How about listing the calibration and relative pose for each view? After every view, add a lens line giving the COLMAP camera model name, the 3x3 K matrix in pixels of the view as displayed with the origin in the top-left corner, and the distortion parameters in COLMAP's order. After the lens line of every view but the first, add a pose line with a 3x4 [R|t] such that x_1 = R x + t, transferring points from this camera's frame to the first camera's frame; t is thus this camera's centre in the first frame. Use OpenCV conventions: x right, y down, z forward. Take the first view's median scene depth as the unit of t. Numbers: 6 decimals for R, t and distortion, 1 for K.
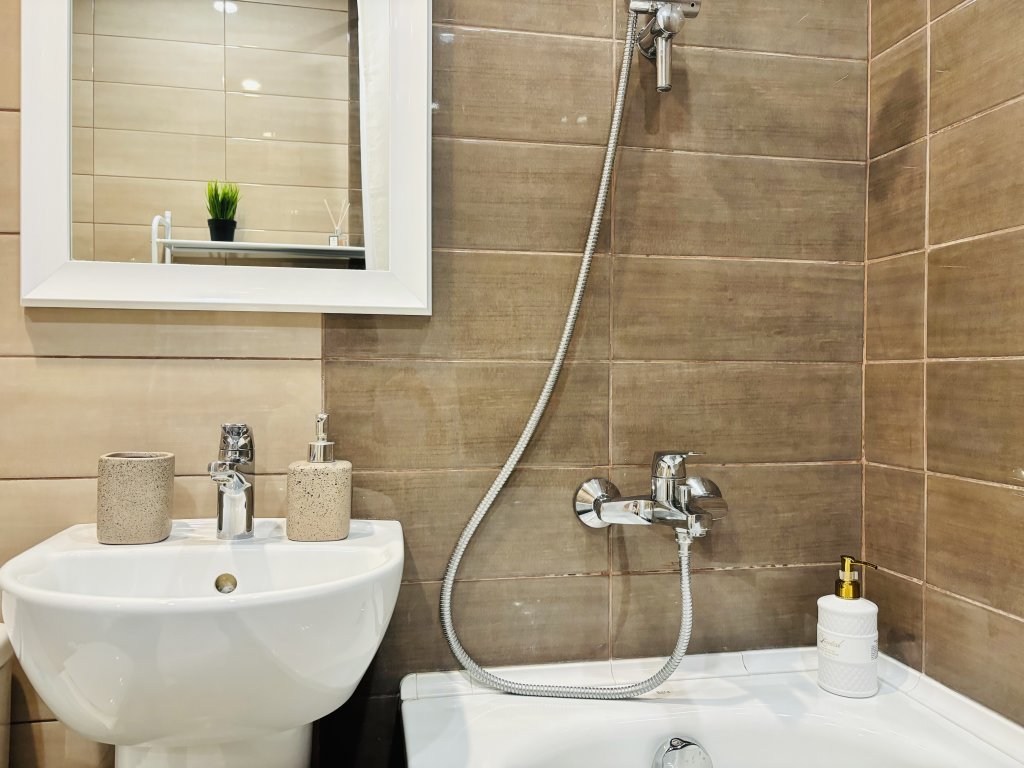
lens RADIAL K [[773.5, 0, 512.0], [0, 773.5, 384.0], [0, 0, 1]] dist [0.043570, -0.053101]
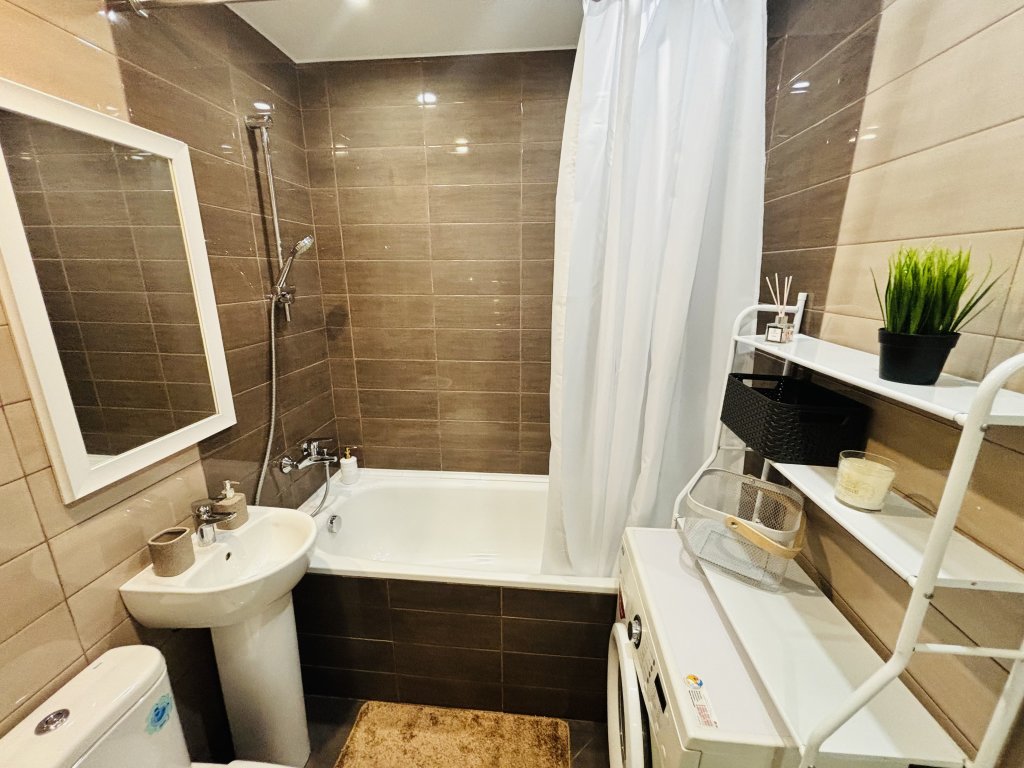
lens RADIAL K [[410.3, 0, 512.0], [0, 410.3, 384.0], [0, 0, 1]] dist [0.002439, 0.000015]
pose [[0.266686, -0.251482, 0.930395, -1.036507], [0.005792, 0.965758, 0.259381, -0.537061], [-0.963766, -0.063785, 0.259011, -0.187377]]
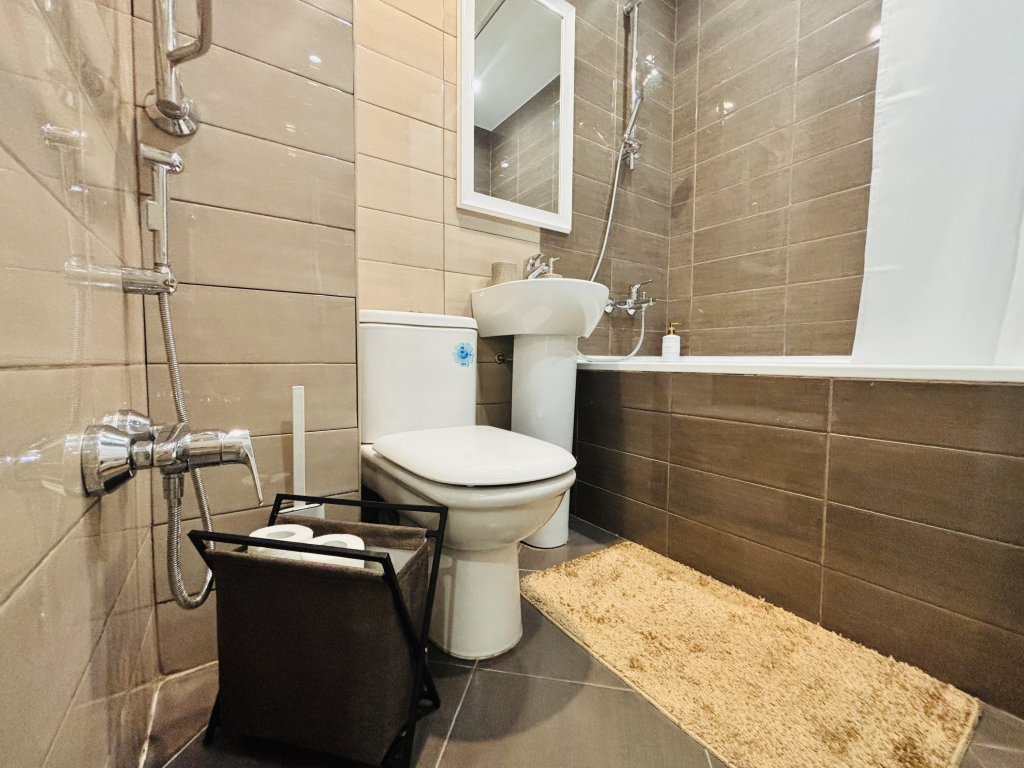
lens RADIAL K [[410.3, 0, 512.0], [0, 410.3, 384.0], [0, 0, 1]] dist [0.002439, 0.000015]
pose [[0.917941, -0.022330, 0.396087, -0.918802], [0.001443, 0.998596, 0.052952, 0.393676], [-0.396713, -0.048035, 0.916685, -0.367378]]
